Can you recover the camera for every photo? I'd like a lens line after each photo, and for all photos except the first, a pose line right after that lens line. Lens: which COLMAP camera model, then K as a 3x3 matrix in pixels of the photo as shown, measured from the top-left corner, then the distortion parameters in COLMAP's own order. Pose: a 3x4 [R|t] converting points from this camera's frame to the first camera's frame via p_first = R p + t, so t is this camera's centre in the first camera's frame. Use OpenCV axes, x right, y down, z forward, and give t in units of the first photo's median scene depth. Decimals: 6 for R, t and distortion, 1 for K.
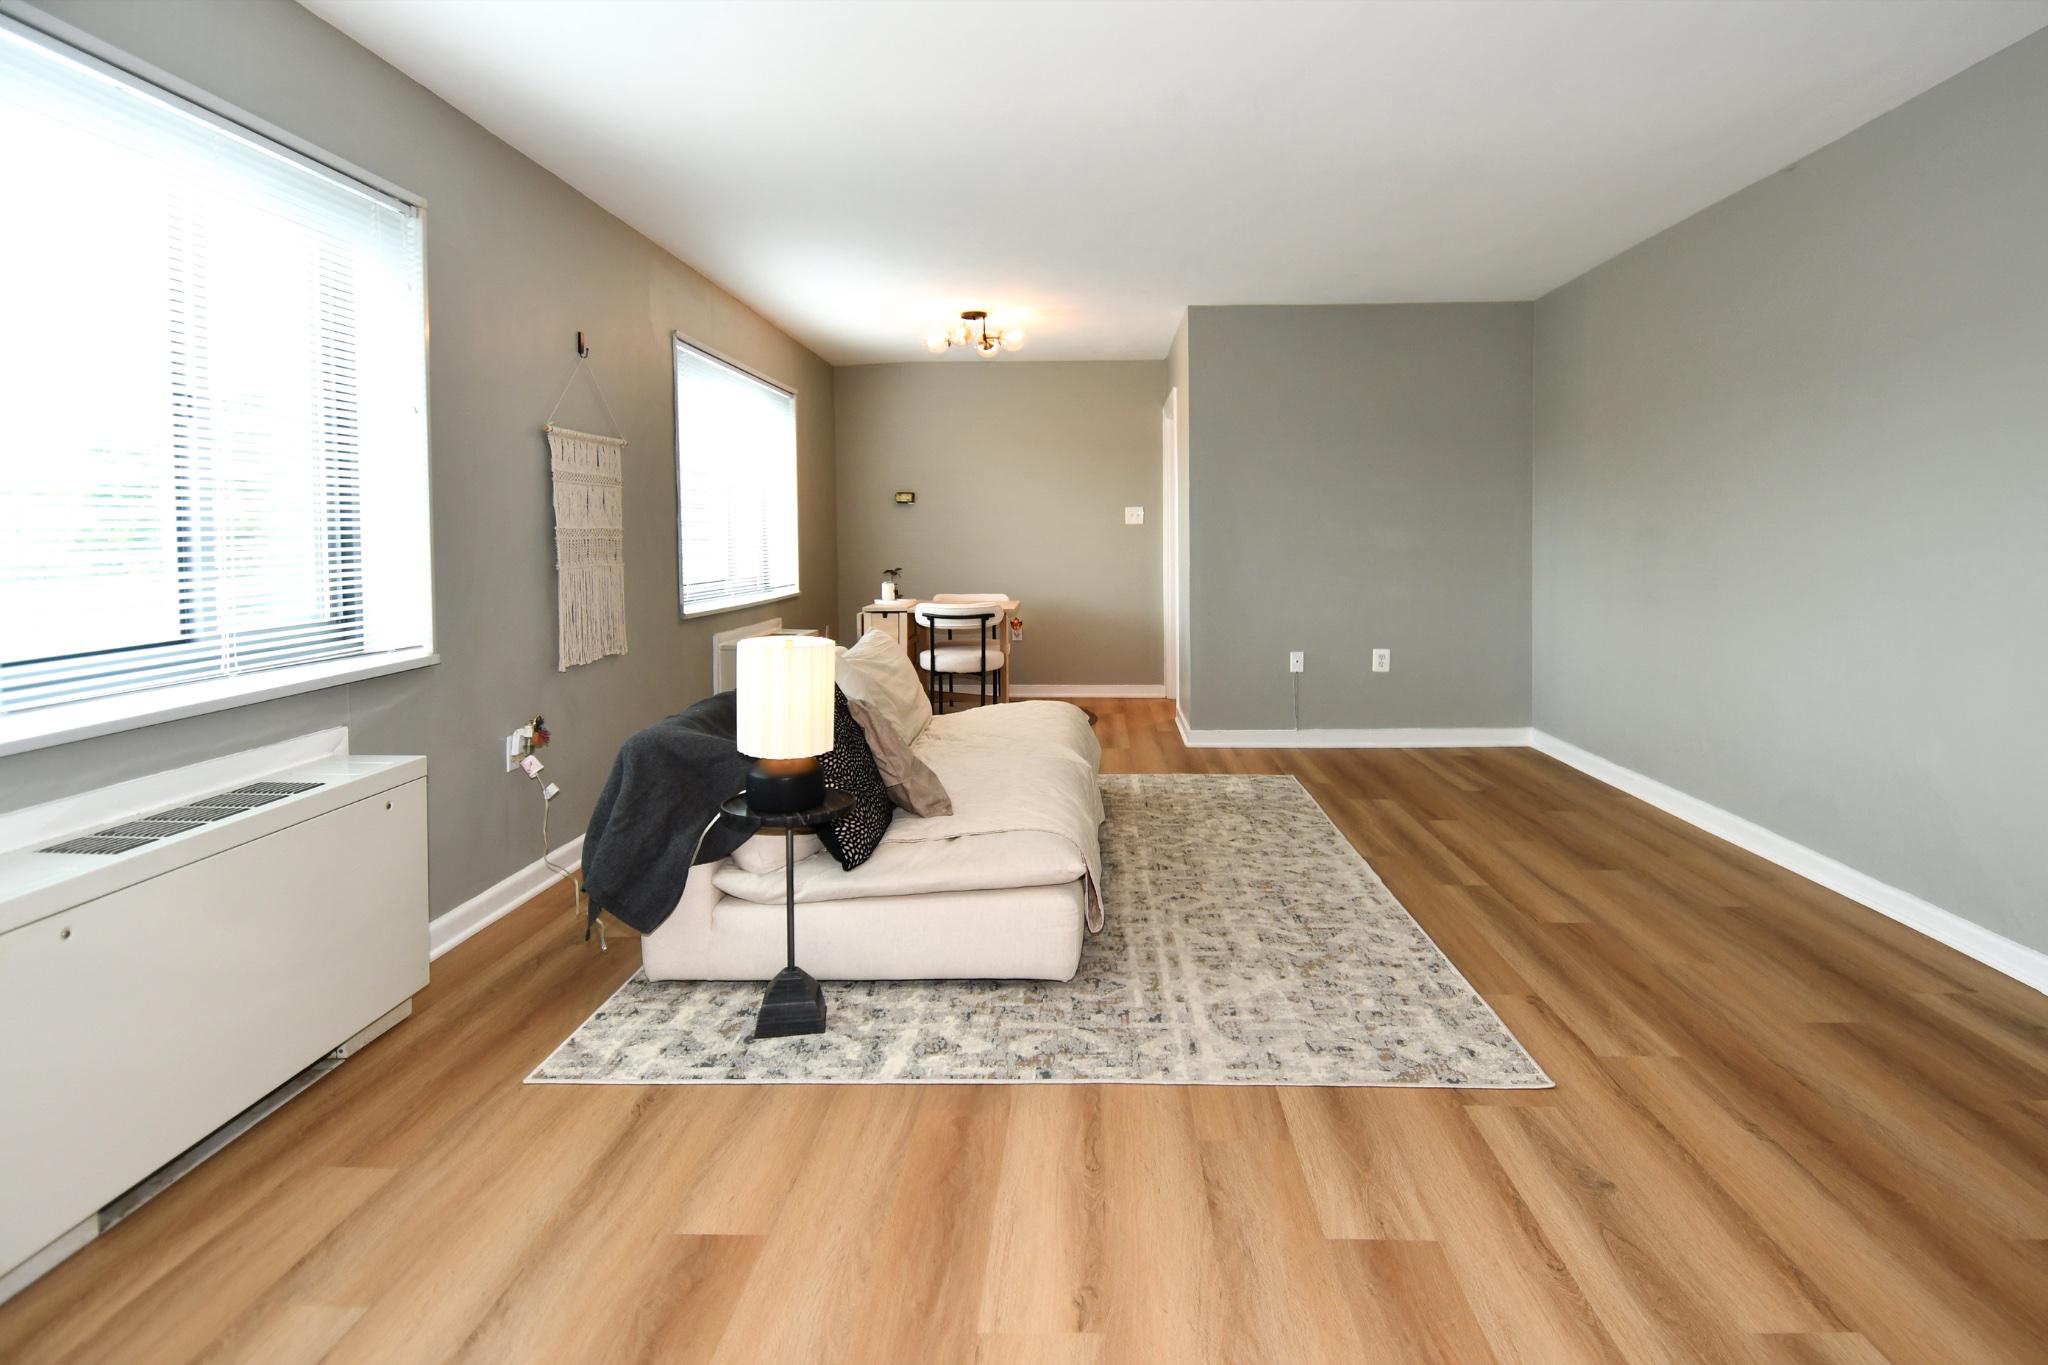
lens RADIAL K [[1169.1, 0, 1042.9], [0, 1169.1, 625.3], [0, 0, 1]] dist [-0.004858, -0.001160]
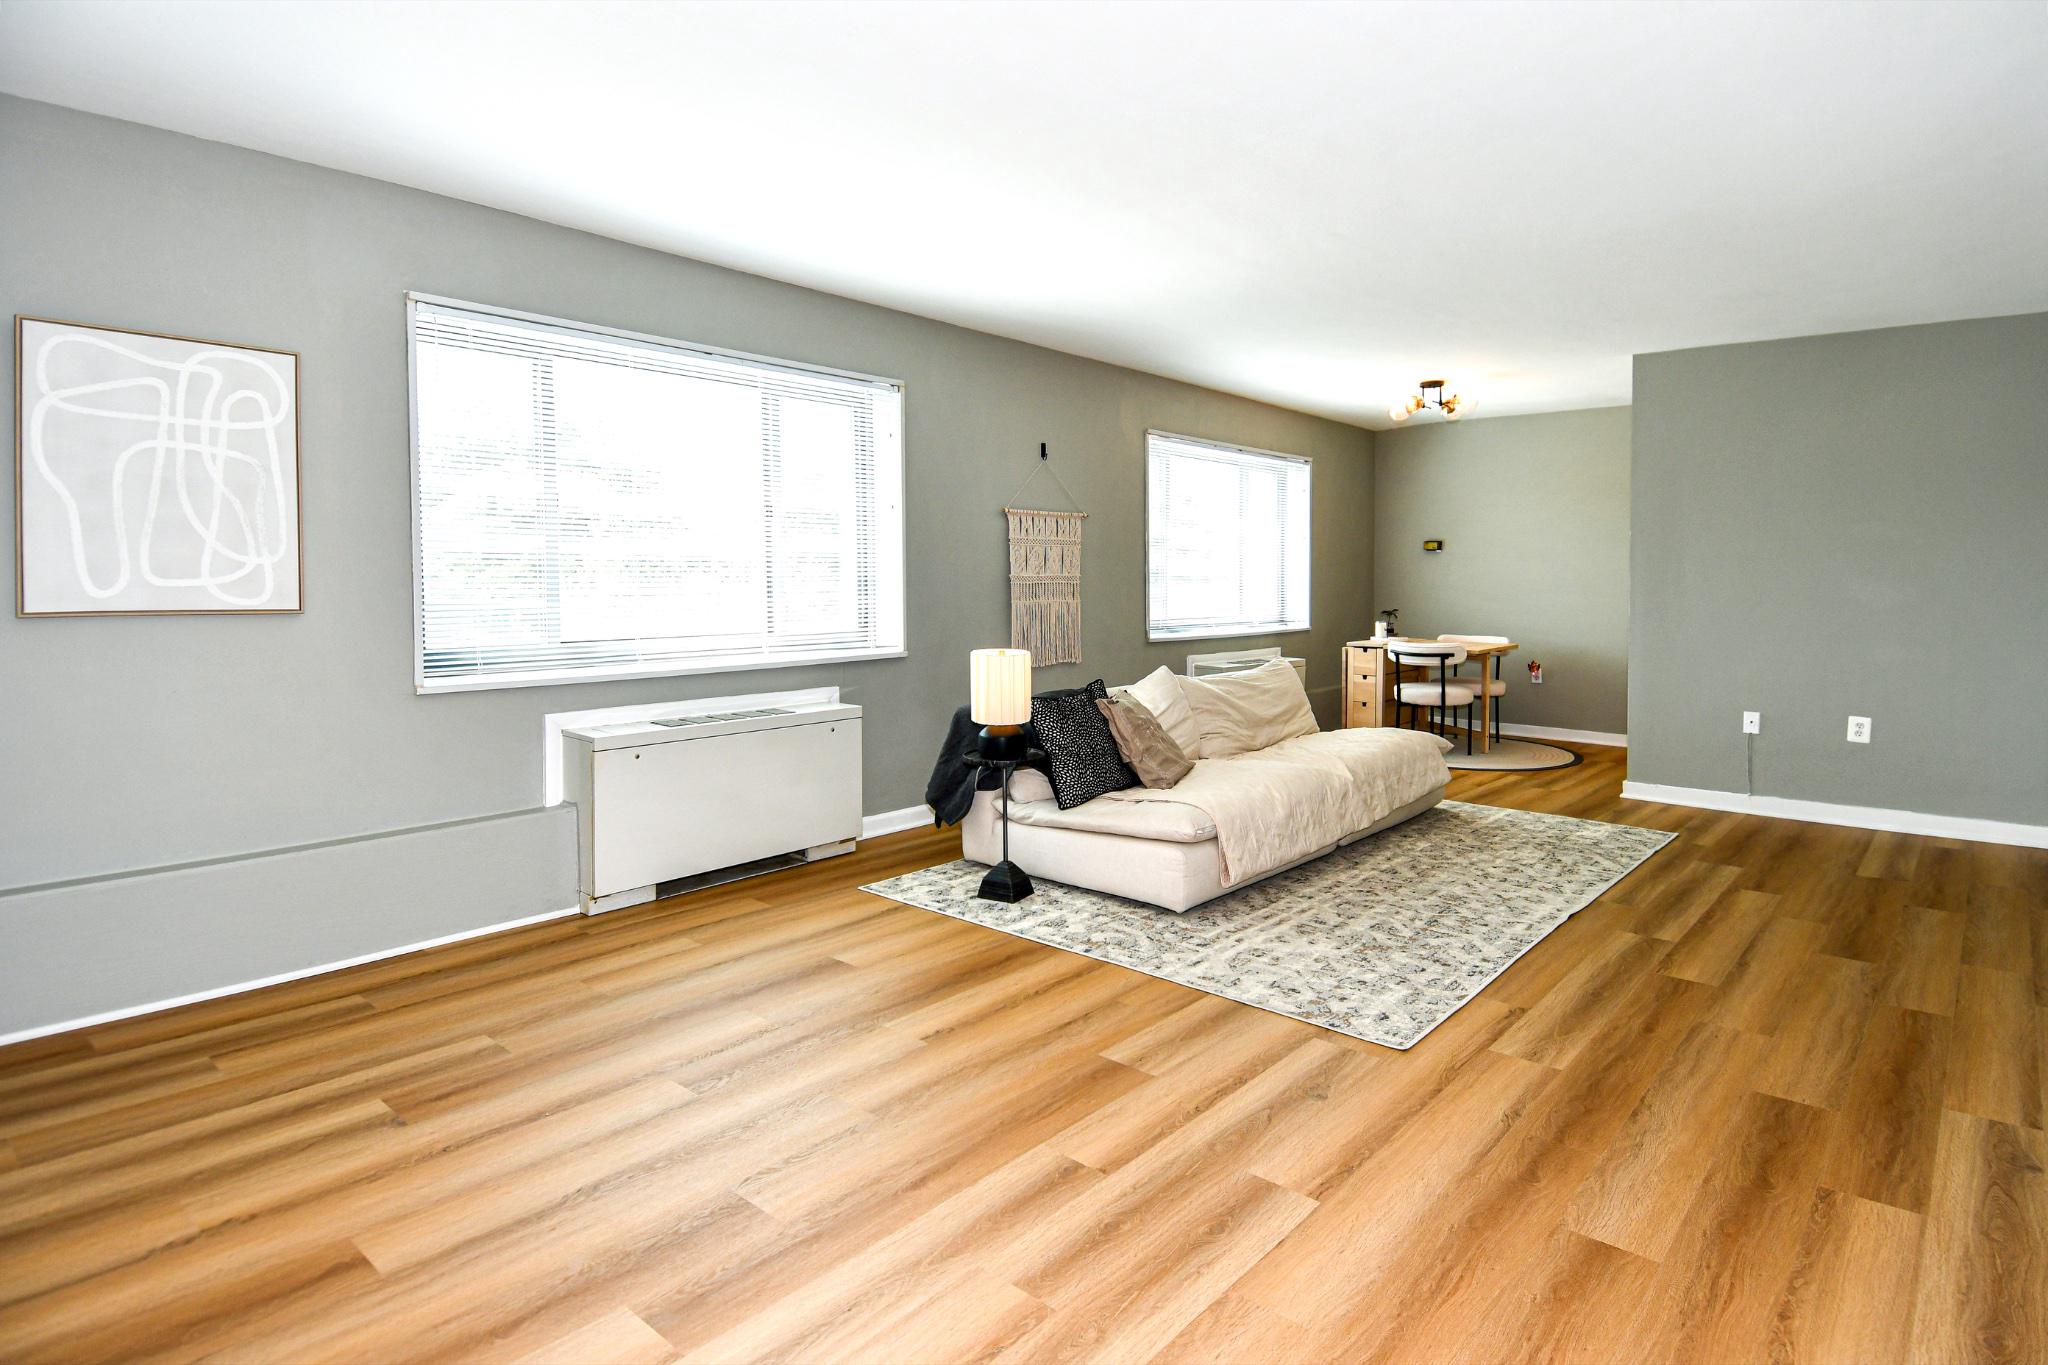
lens RADIAL K [[1096.6, 0, 1015.4], [0, 1096.6, 586.3], [0, 0, 1]] dist [0.004206, -0.000058]
pose [[0.769373, 0.018608, -0.638529, 0.663907], [-0.059285, 0.997342, -0.042369, -0.011047], [0.636043, 0.070453, 0.768430, -0.134120]]
